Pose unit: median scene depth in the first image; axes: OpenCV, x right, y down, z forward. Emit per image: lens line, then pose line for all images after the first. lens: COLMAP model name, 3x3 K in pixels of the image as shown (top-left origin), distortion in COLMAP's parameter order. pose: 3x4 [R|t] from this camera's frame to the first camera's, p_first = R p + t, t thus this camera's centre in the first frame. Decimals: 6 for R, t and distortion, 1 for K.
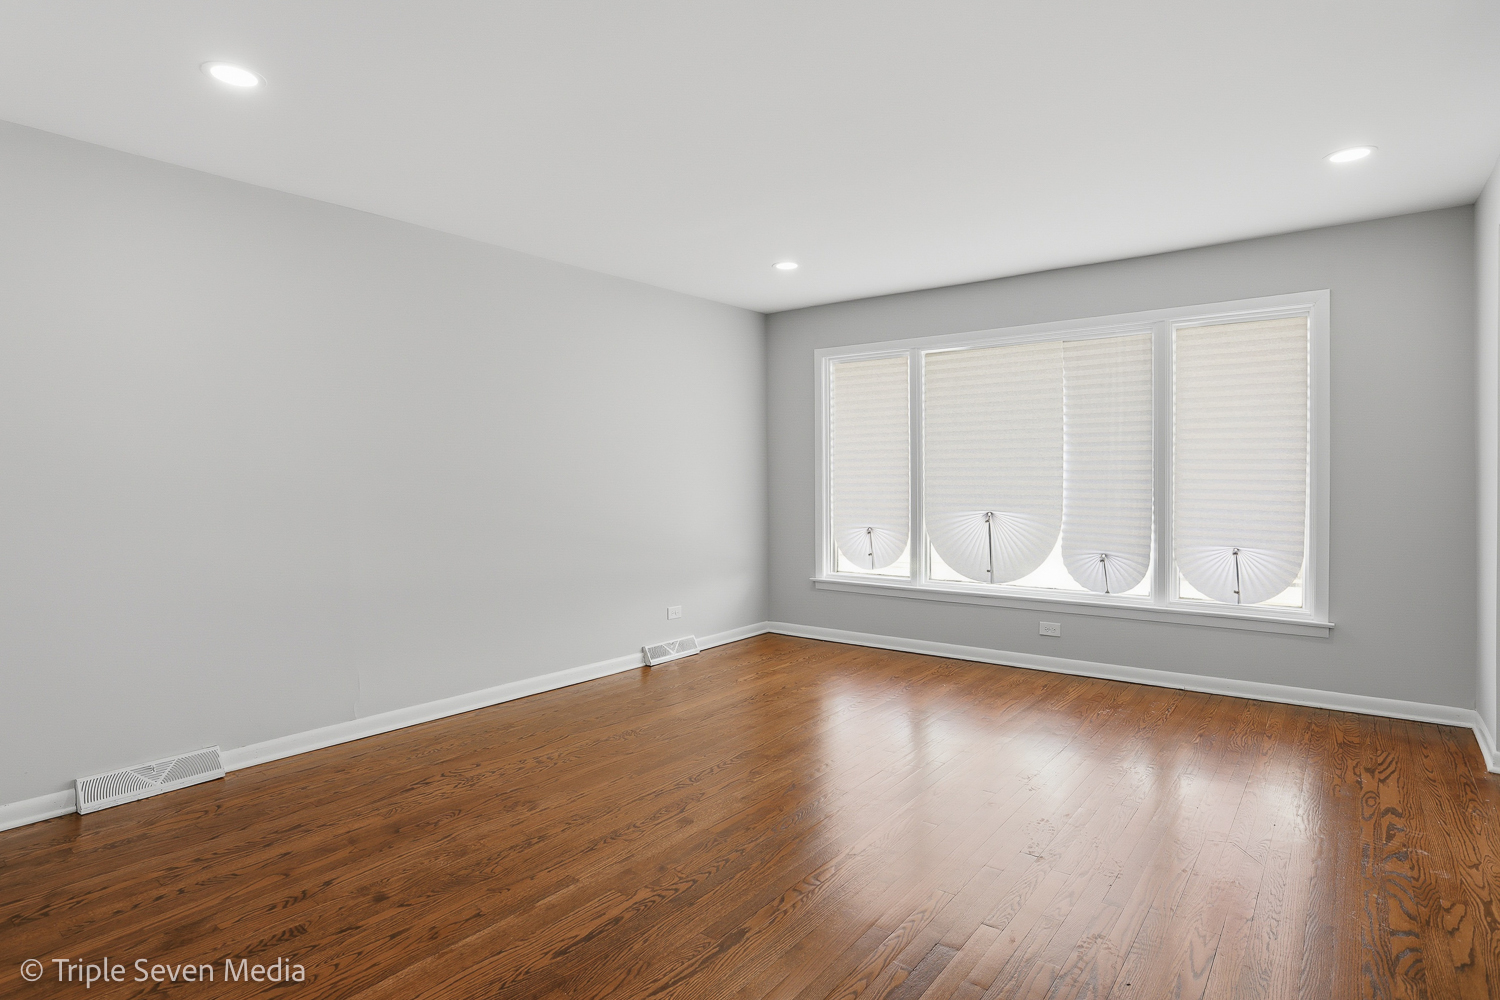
lens RADIAL K [[787.9, 0, 731.3], [0, 787.9, 486.5], [0, 0, 1]] dist [-0.067745, 0.023812]
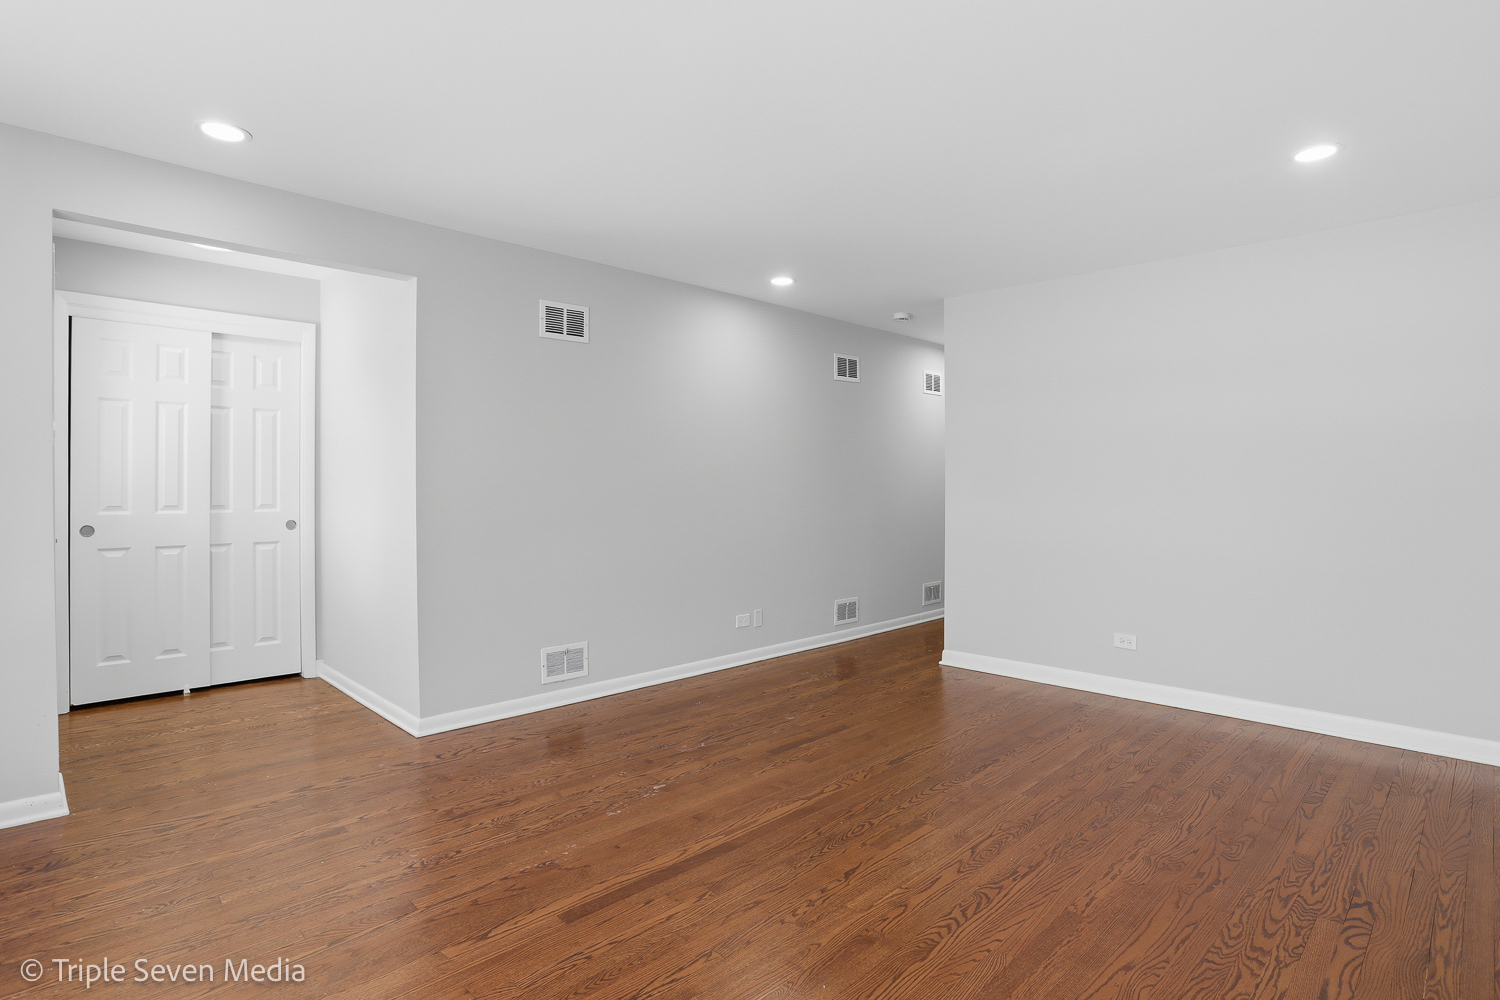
lens RADIAL K [[771.2, 0, 740.8], [0, 771.2, 489.7], [0, 0, 1]] dist [-0.075234, 0.037078]
pose [[-0.994021, 0.004532, 0.109099, 0.080353], [0.006607, 0.999804, 0.018666, -0.017563], [-0.108993, 0.019275, -0.993856, 1.401155]]
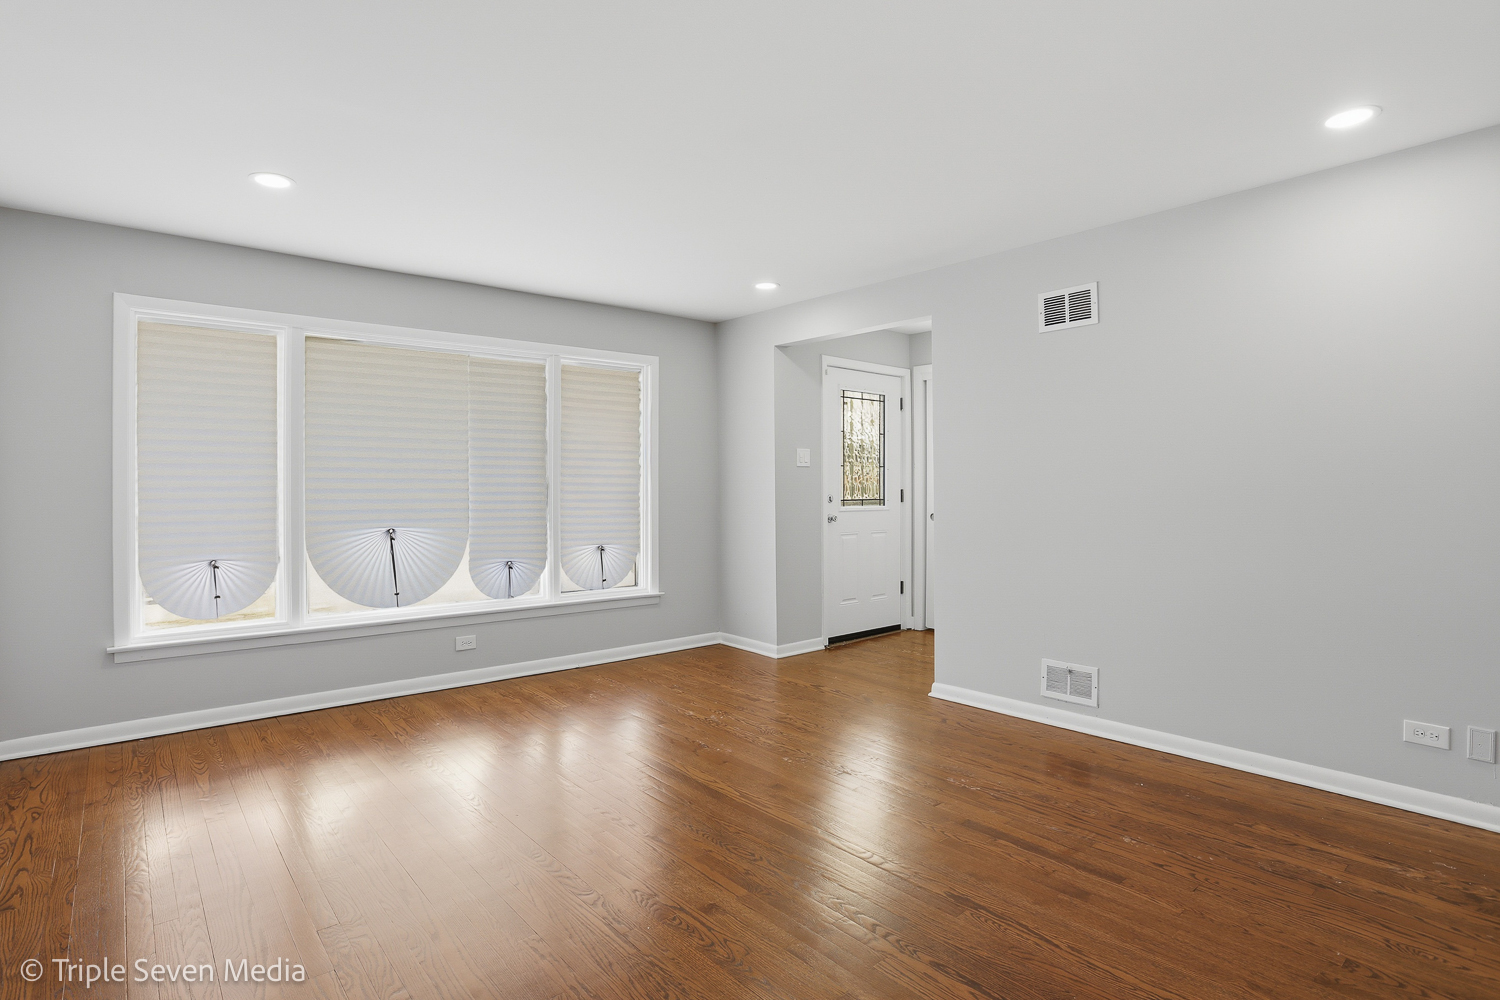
lens RADIAL K [[771.2, 0, 740.8], [0, 771.2, 489.7], [0, 0, 1]] dist [-0.075234, 0.037078]
pose [[0.189279, 0.003668, 0.981916, -0.592101], [0.013125, 0.999894, -0.006265, -0.001590], [-0.981836, 0.014073, 0.189211, 0.580550]]
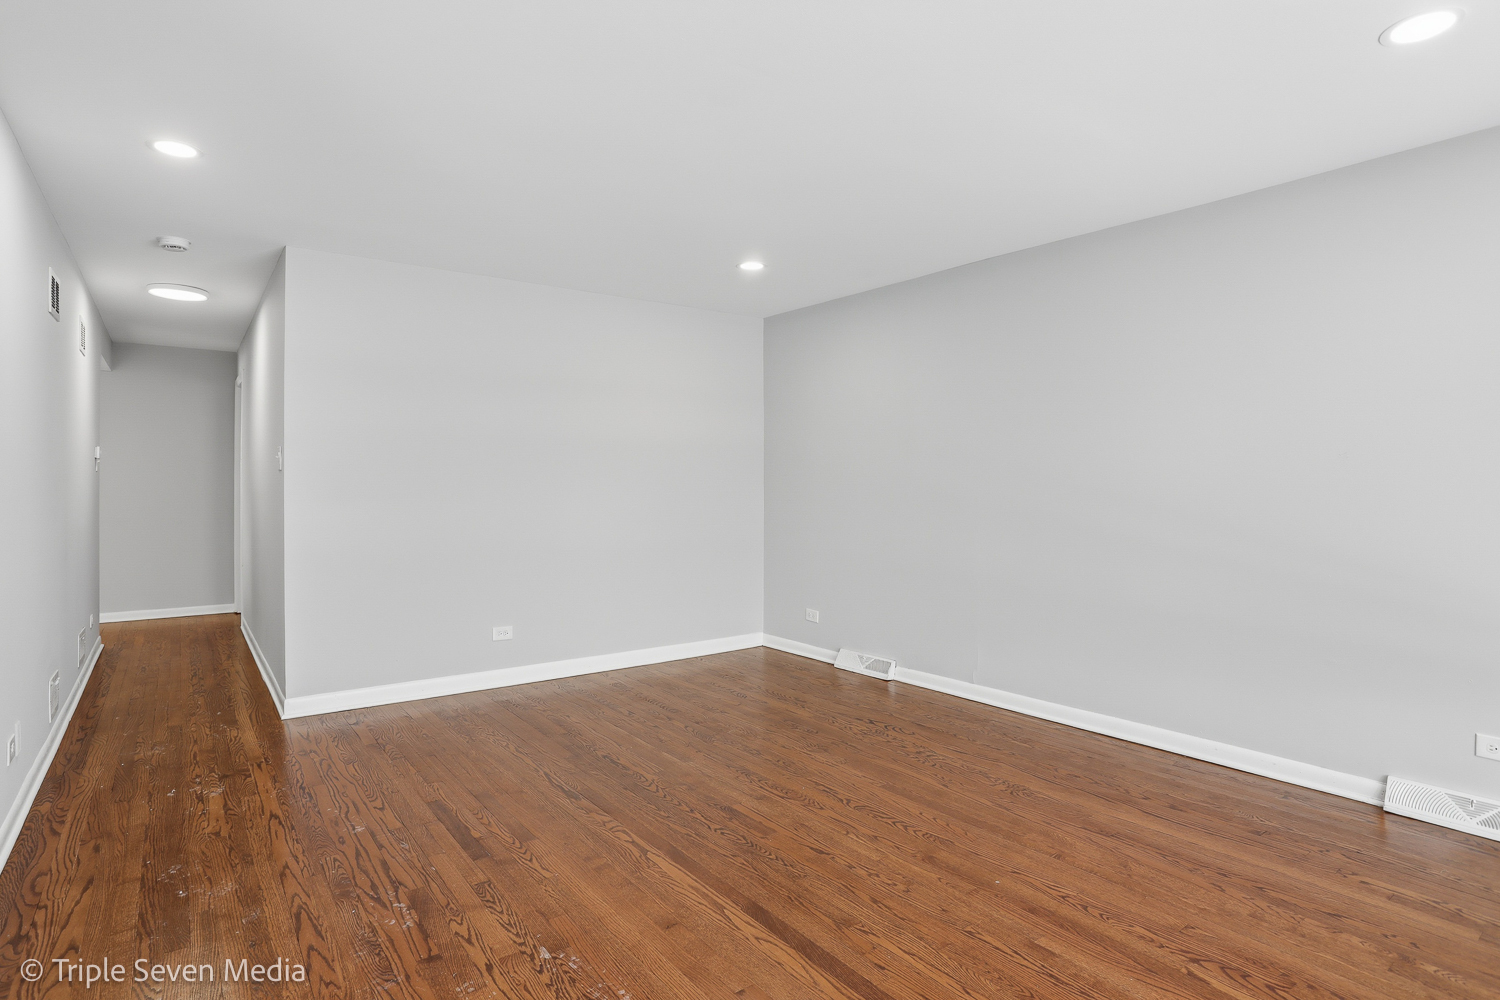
lens RADIAL K [[771.2, 0, 740.8], [0, 771.2, 489.7], [0, 0, 1]] dist [-0.075234, 0.037078]
pose [[-0.241219, 0.014292, -0.970365, 0.707584], [-0.009547, 0.999808, 0.017099, -0.017284], [0.970424, 0.013389, -0.241036, 0.875650]]
